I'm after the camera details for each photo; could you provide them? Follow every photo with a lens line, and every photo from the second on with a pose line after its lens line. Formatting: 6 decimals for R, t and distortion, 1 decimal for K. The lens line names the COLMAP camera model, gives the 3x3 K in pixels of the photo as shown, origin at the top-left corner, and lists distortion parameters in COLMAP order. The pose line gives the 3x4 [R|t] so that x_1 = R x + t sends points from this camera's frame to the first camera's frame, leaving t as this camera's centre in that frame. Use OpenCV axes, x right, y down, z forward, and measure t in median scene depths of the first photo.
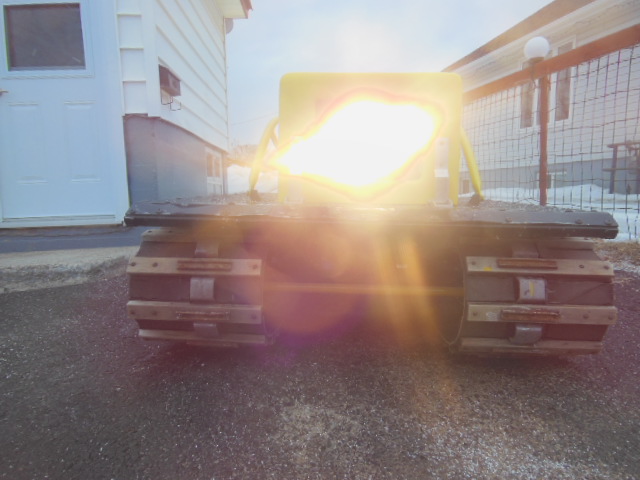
lens RADIAL K [[458.4, 0, 320.0], [0, 458.4, 240.0], [0, 0, 1]] dist [0.001055, 0.006260]
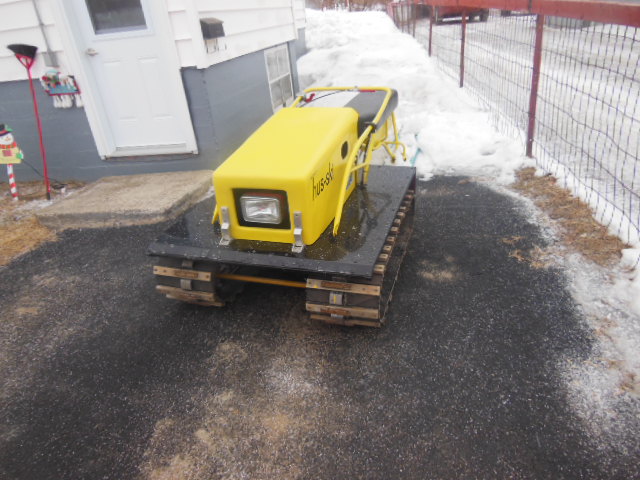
lens RADIAL K [[458.4, 0, 320.0], [0, 458.4, 240.0], [0, 0, 1]] dist [0.001055, 0.006260]
pose [[0.969390, 0.042422, -0.241833, 0.394631], [0.047622, 0.933769, 0.354694, -0.377746], [0.240863, -0.355353, 0.903166, -0.314203]]
